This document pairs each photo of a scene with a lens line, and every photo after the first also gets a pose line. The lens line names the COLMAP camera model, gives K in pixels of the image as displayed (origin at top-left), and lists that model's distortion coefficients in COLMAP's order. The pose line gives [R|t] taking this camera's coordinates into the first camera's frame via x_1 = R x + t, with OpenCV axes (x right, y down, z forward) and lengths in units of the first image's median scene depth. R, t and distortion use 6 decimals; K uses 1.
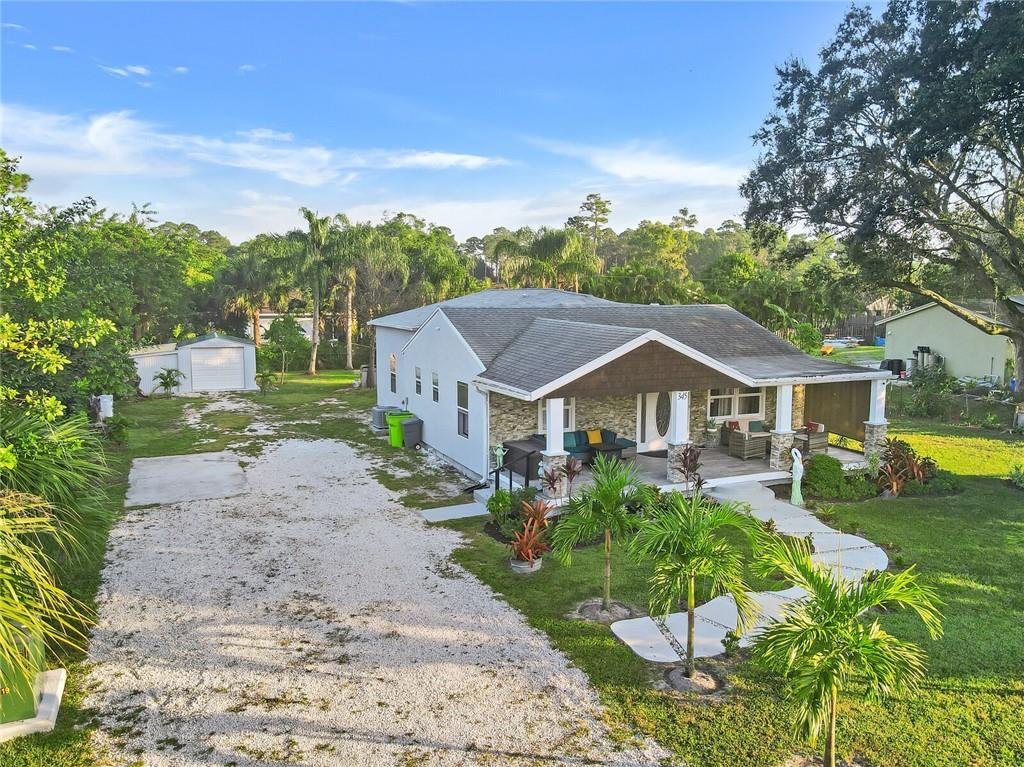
lens RADIAL K [[774.0, 0, 516.8], [0, 774.0, 379.9], [0, 0, 1]] dist [0.009637, 0.004178]
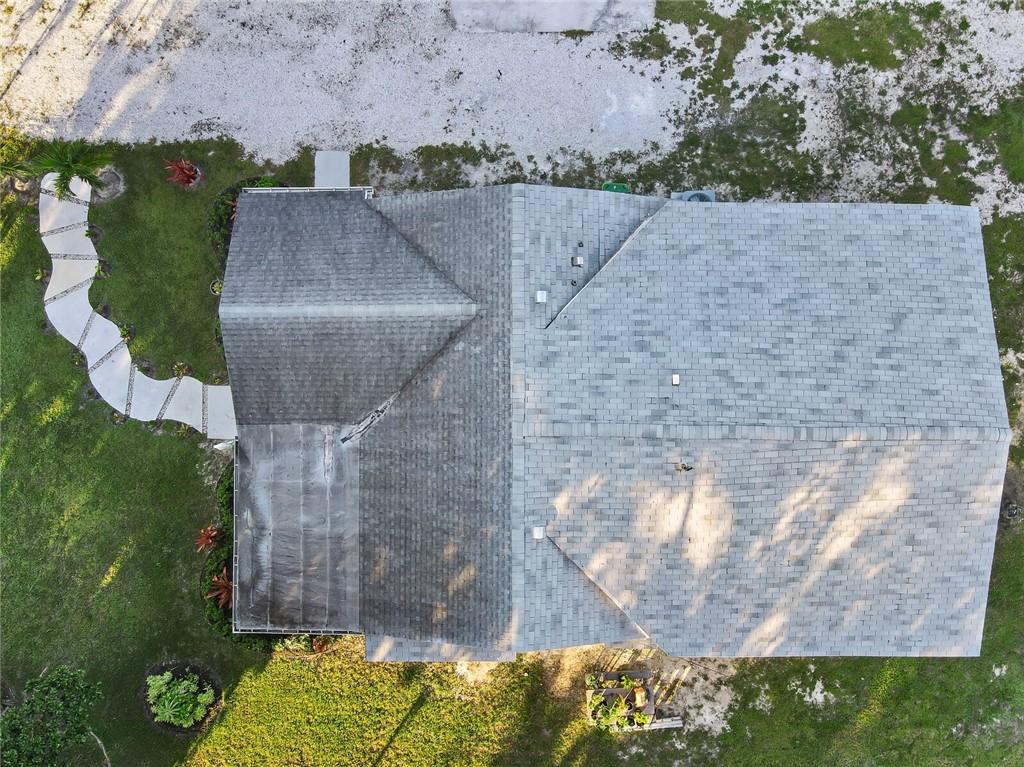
lens RADIAL K [[774.0, 0, 516.8], [0, 774.0, 379.9], [0, 0, 1]] dist [0.009637, 0.004178]
pose [[-0.407978, 0.912973, -0.005857, 0.099961], [-0.093870, -0.035564, 0.994949, -1.075485], [0.908154, 0.406467, 0.100210, 1.247181]]
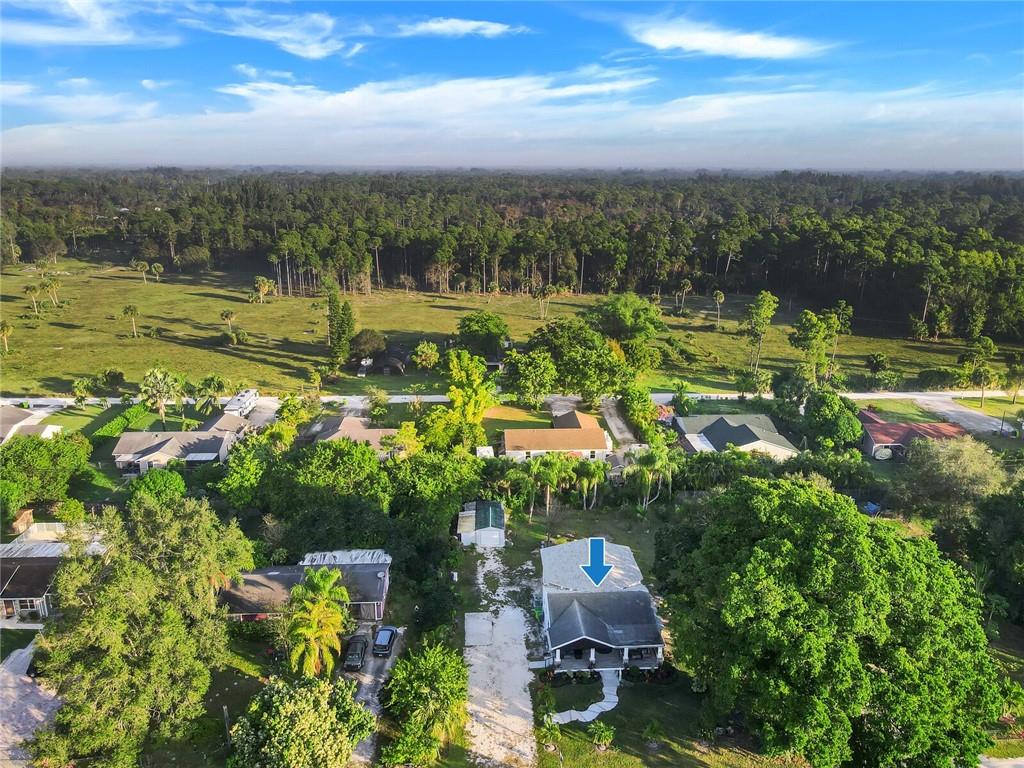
lens RADIAL K [[761.0, 0, 516.4], [0, 761.0, 381.1], [0, 0, 1]] dist [-0.015157, 0.056139]
pose [[0.937383, 0.104559, -0.332236, 1.003479], [-0.050394, 0.984555, 0.167668, -1.988431], [0.344635, -0.140427, 0.928174, -2.598394]]
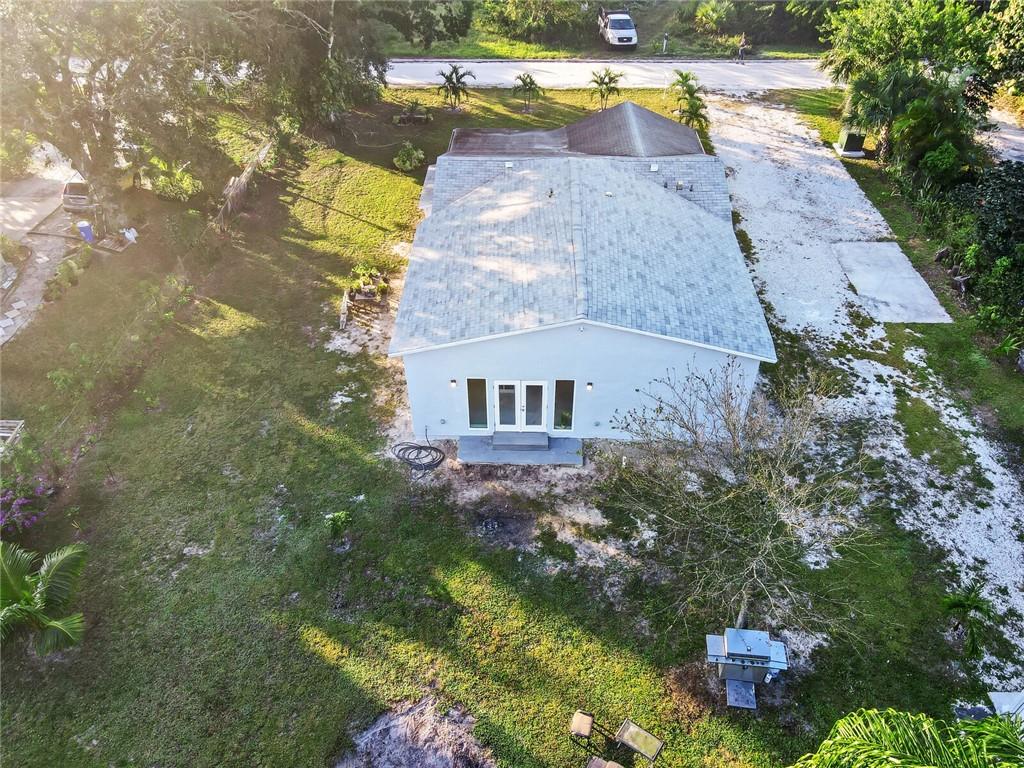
lens RADIAL K [[761.0, 0, 516.4], [0, 761.0, 381.1], [0, 0, 1]] dist [-0.015157, 0.056139]
pose [[-0.902947, -0.271362, 0.333241, -0.383150], [0.059093, 0.689662, 0.721716, -0.937291], [-0.425670, 0.671364, -0.606692, 2.649048]]
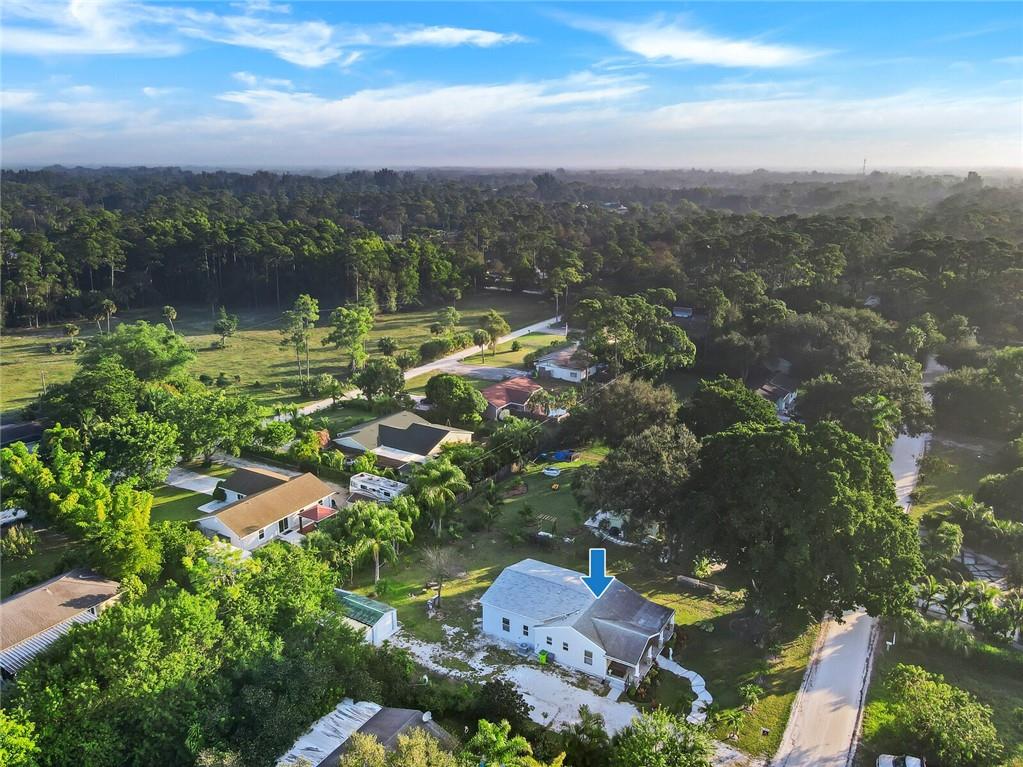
lens RADIAL K [[768.5, 0, 519.6], [0, 768.5, 387.7], [0, 0, 1]] dist [0.007463, 0.010485]
pose [[0.811865, -0.158304, 0.561974, -2.405981], [0.063142, 0.980701, 0.185037, -2.101421], [-0.580420, -0.114741, 0.806193, -1.701053]]
